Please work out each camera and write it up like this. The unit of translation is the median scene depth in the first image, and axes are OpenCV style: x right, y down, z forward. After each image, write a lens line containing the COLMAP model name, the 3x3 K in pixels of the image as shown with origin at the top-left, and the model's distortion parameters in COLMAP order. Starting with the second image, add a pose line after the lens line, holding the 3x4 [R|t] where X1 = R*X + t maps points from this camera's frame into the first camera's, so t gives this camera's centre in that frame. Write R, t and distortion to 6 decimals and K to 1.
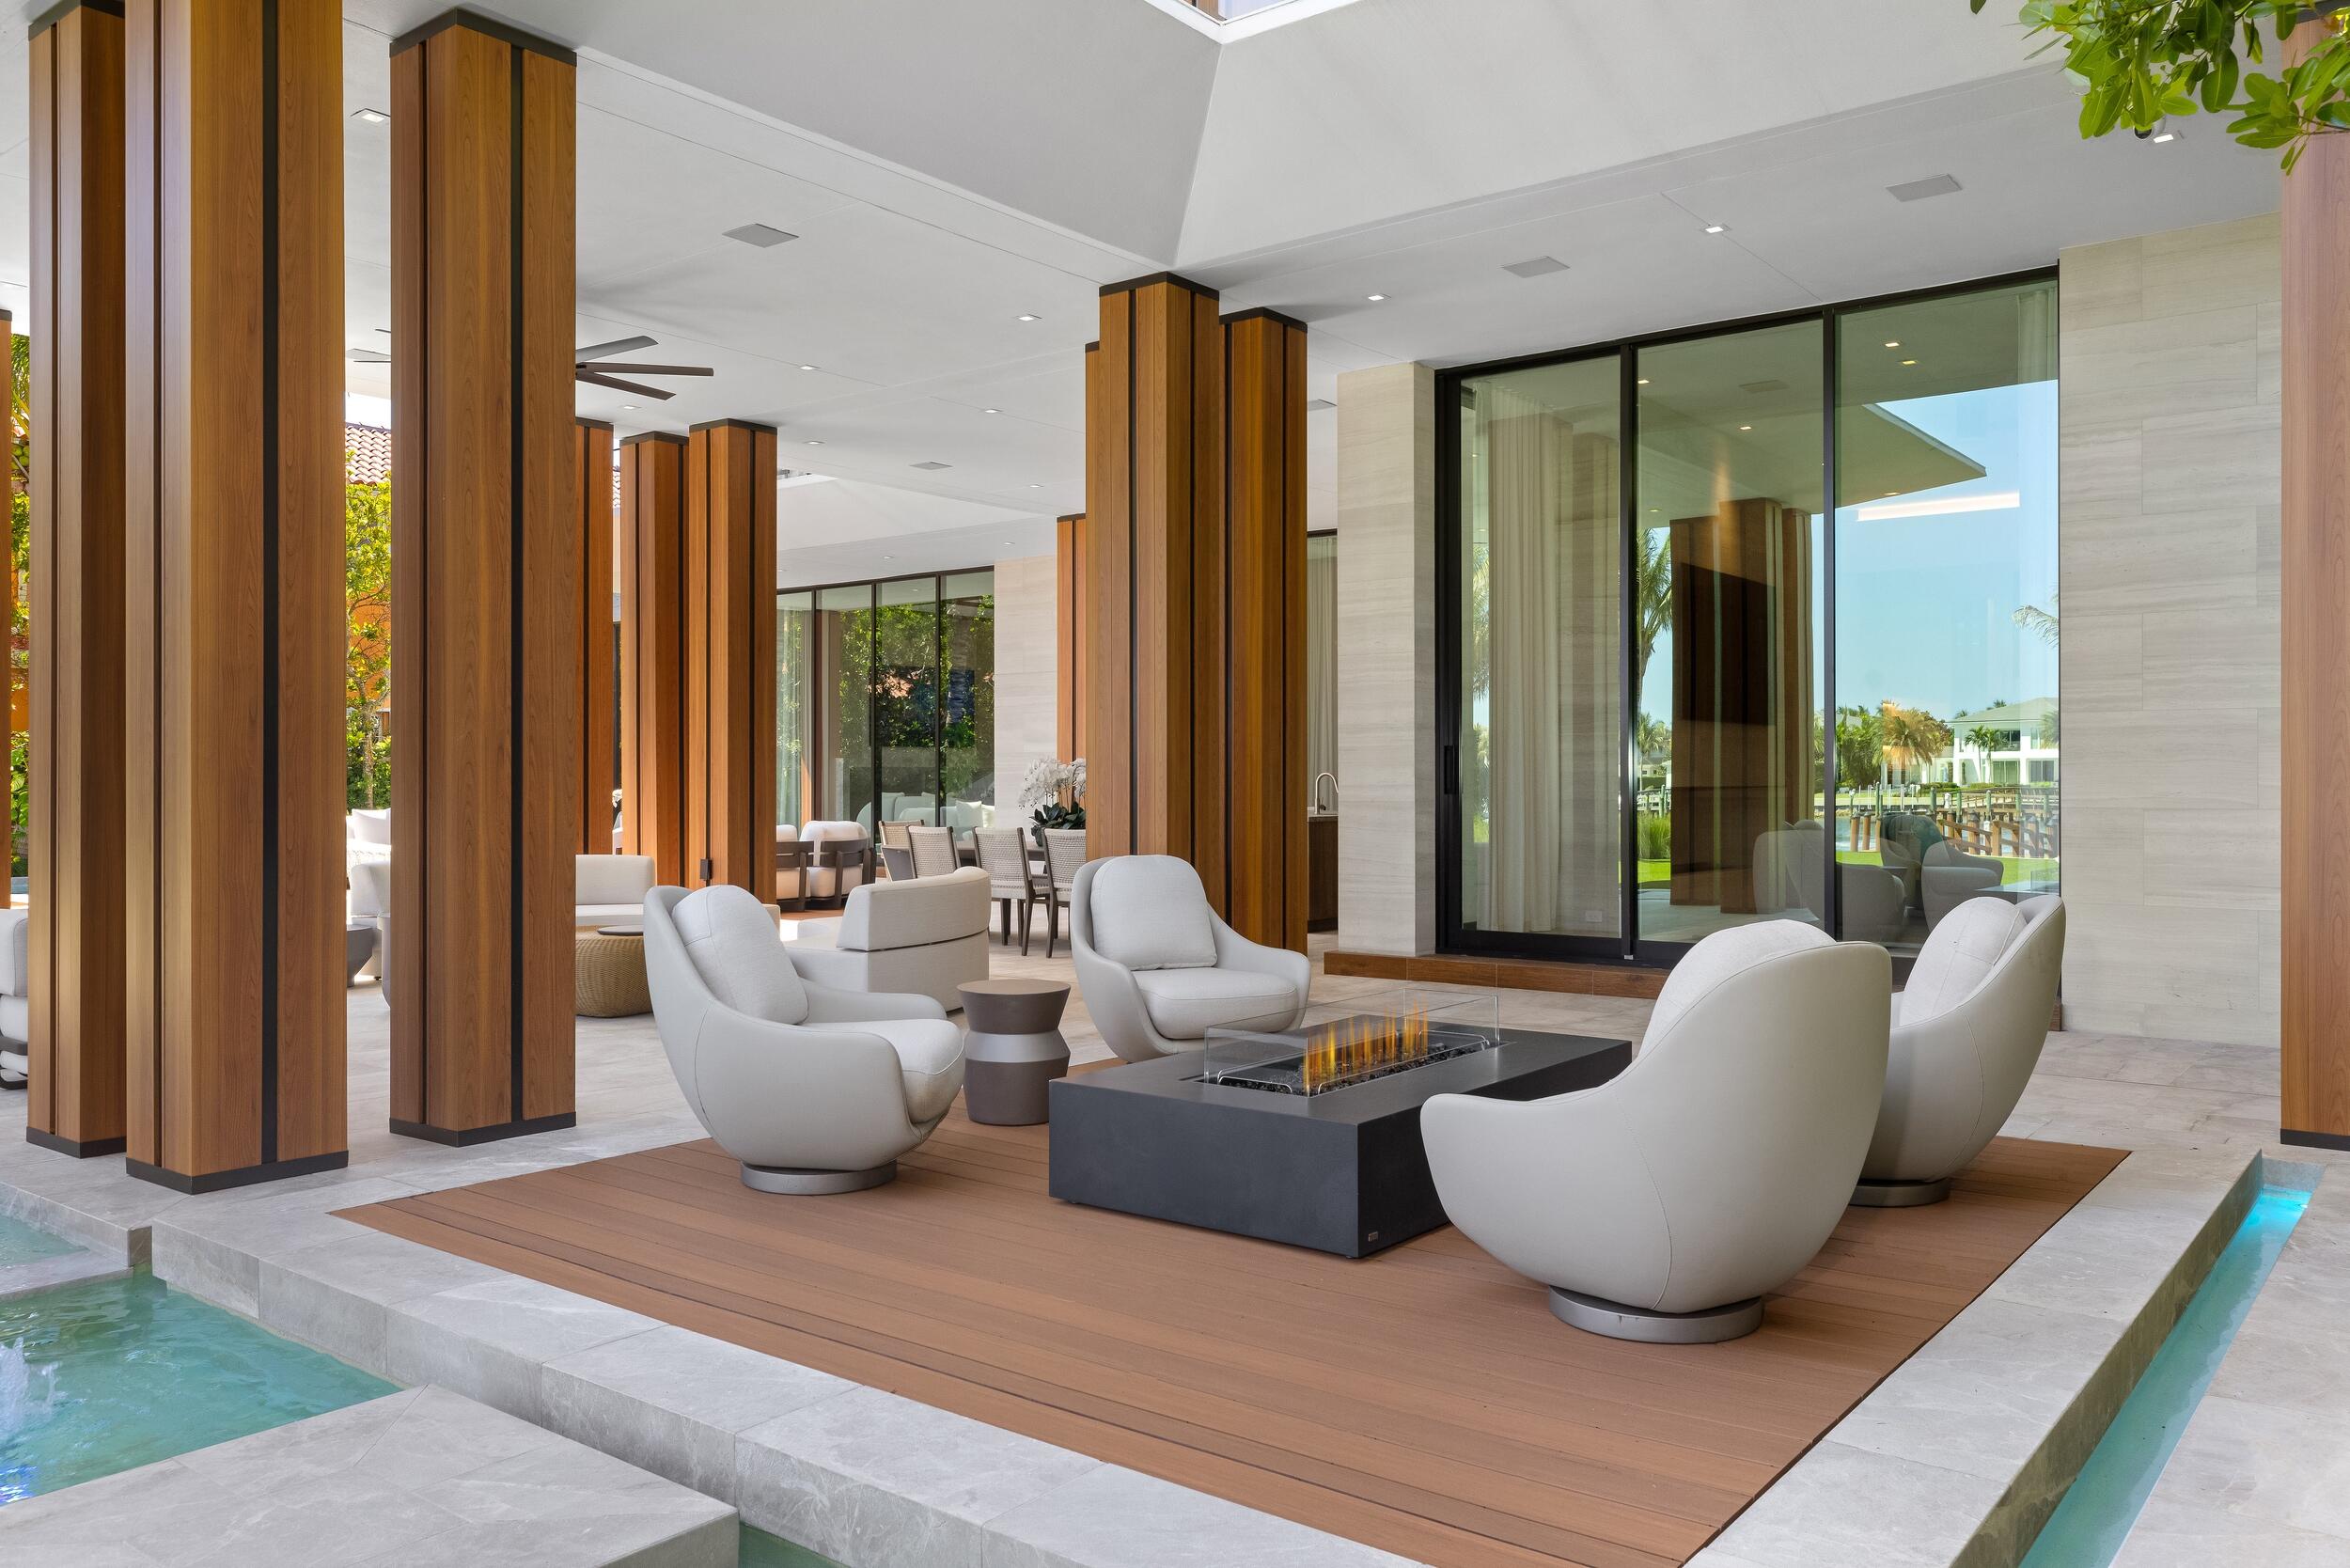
lens RADIAL K [[1738.2, 0, 1175.7], [0, 1738.2, 782.4], [0, 0, 1]] dist [-0.000762, -0.000001]
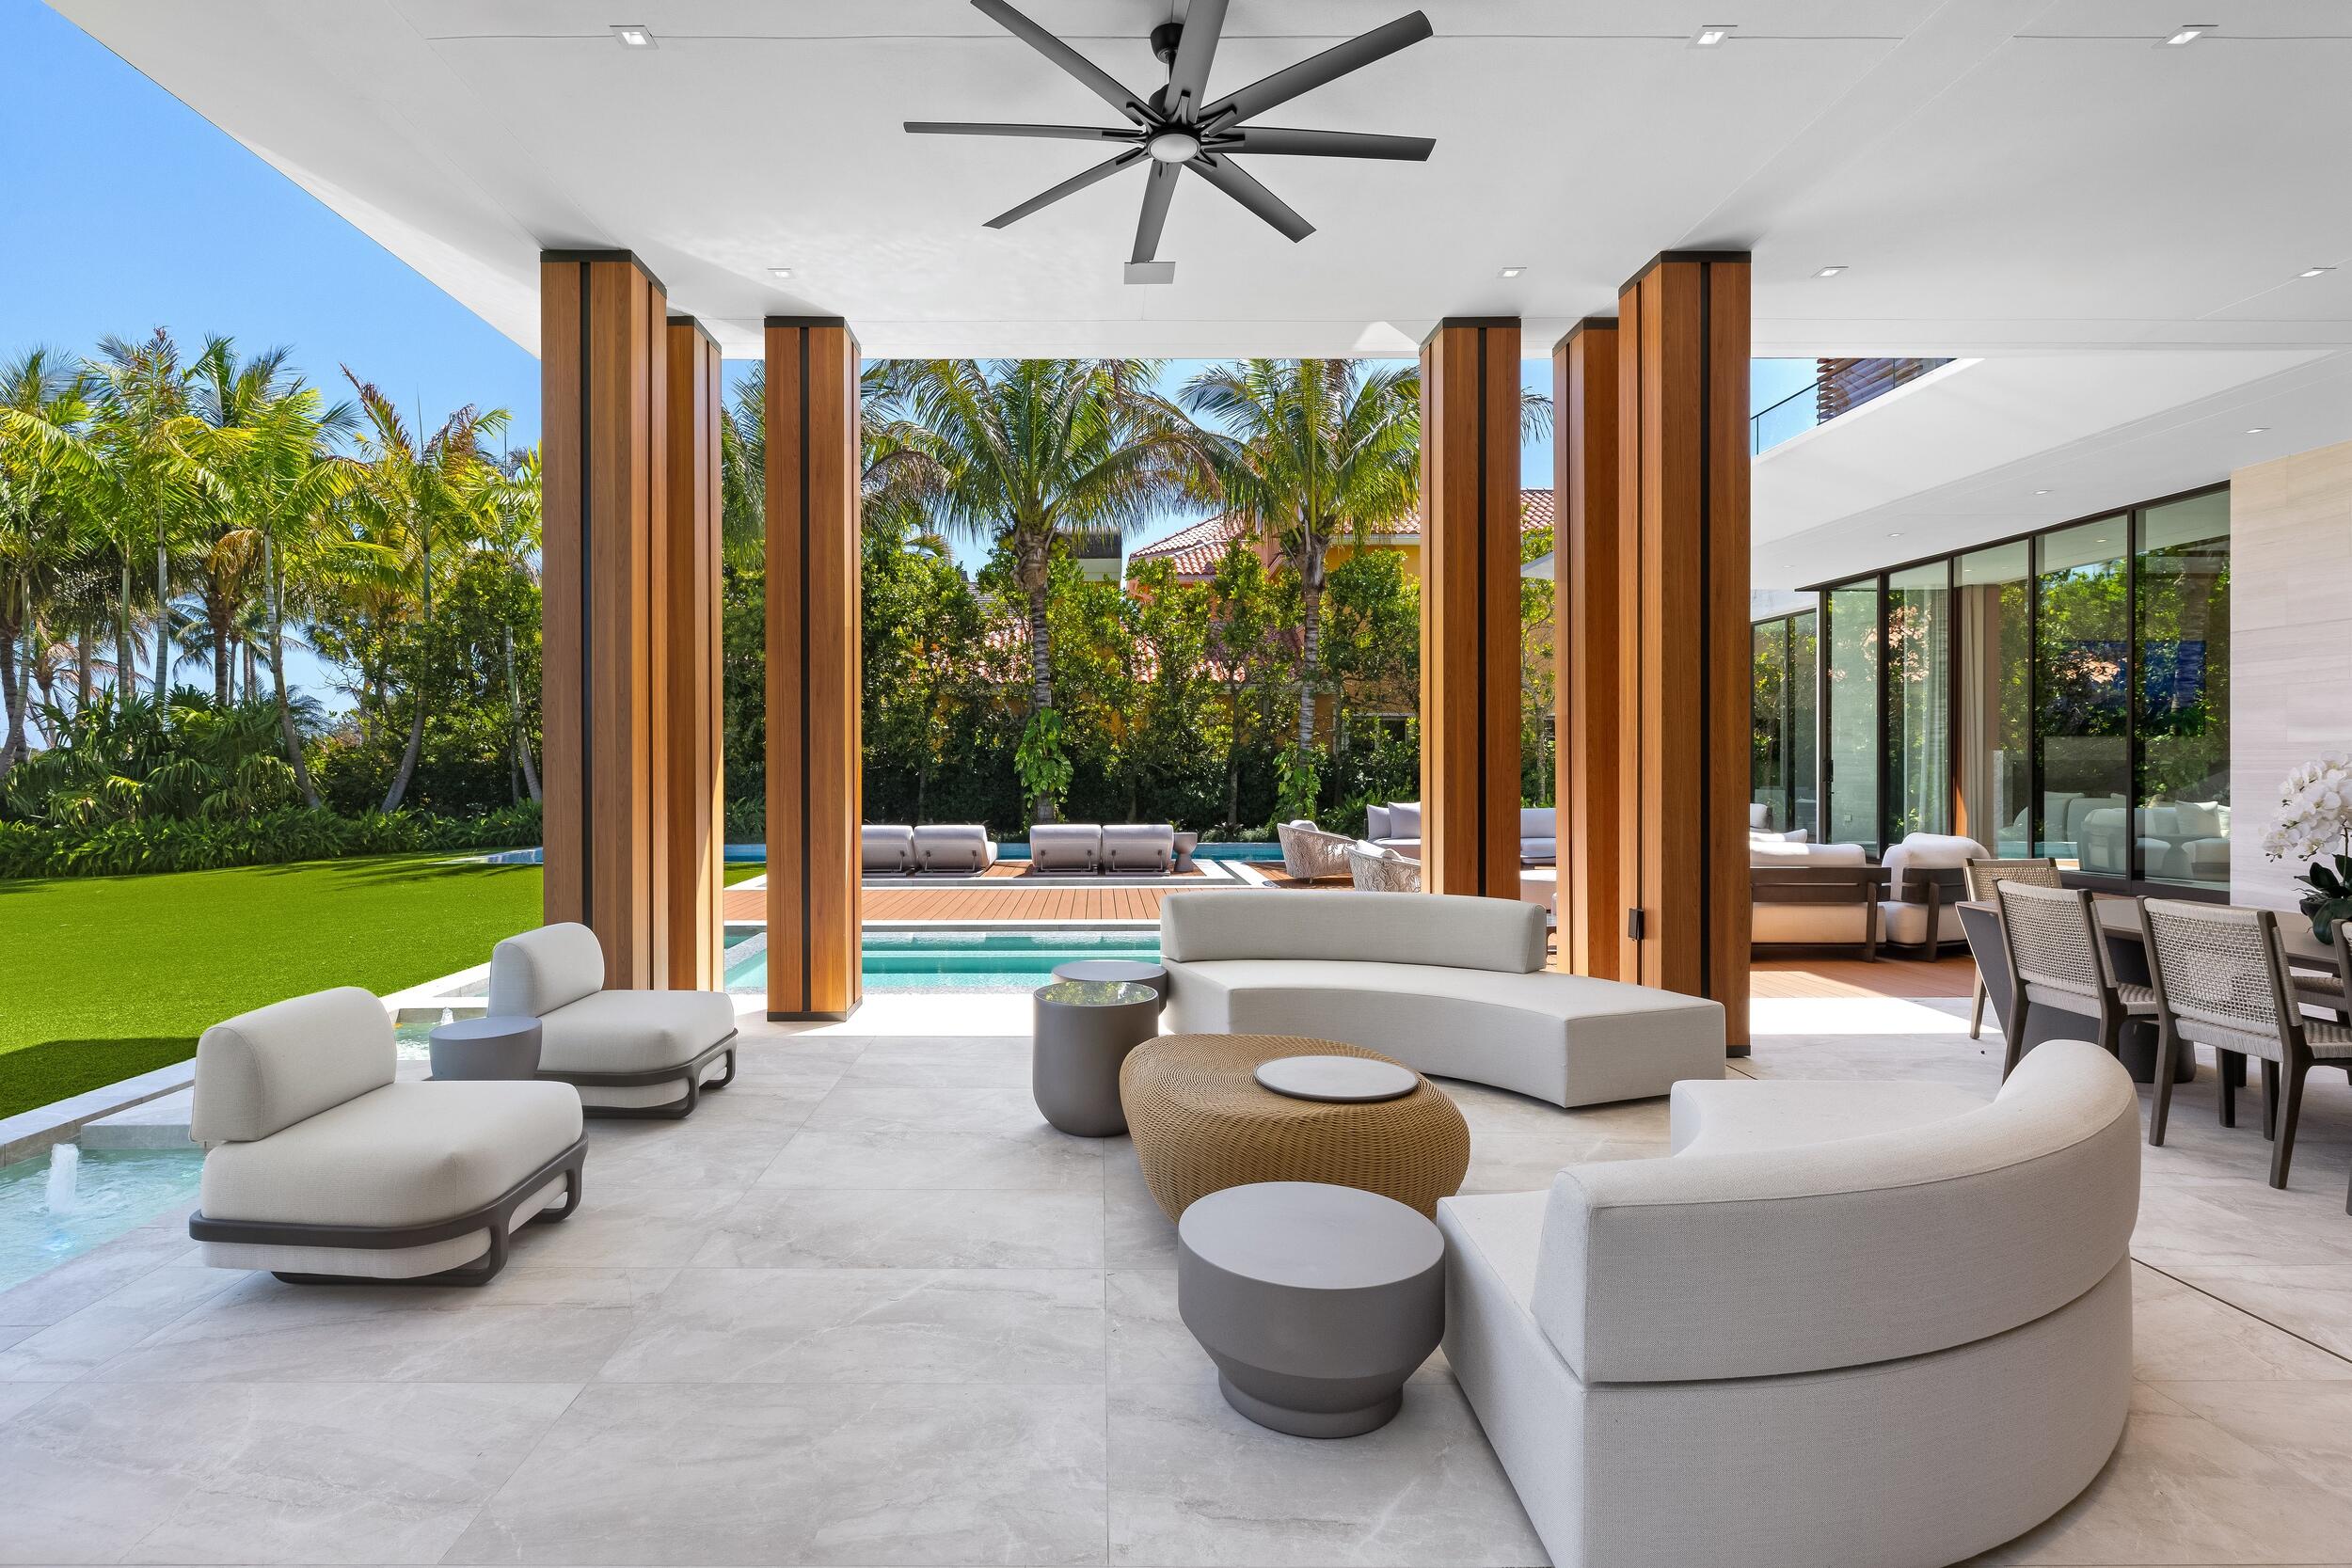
lens RADIAL K [[1134.2, 0, 1169.4], [0, 1134.2, 769.9], [0, 0, 1]] dist [-0.001125, -0.000004]
pose [[0.645717, 0.001045, -0.763576, -0.032078], [0.002372, 0.999991, 0.003374, -0.008959], [0.763573, -0.003990, 0.645709, 0.390943]]
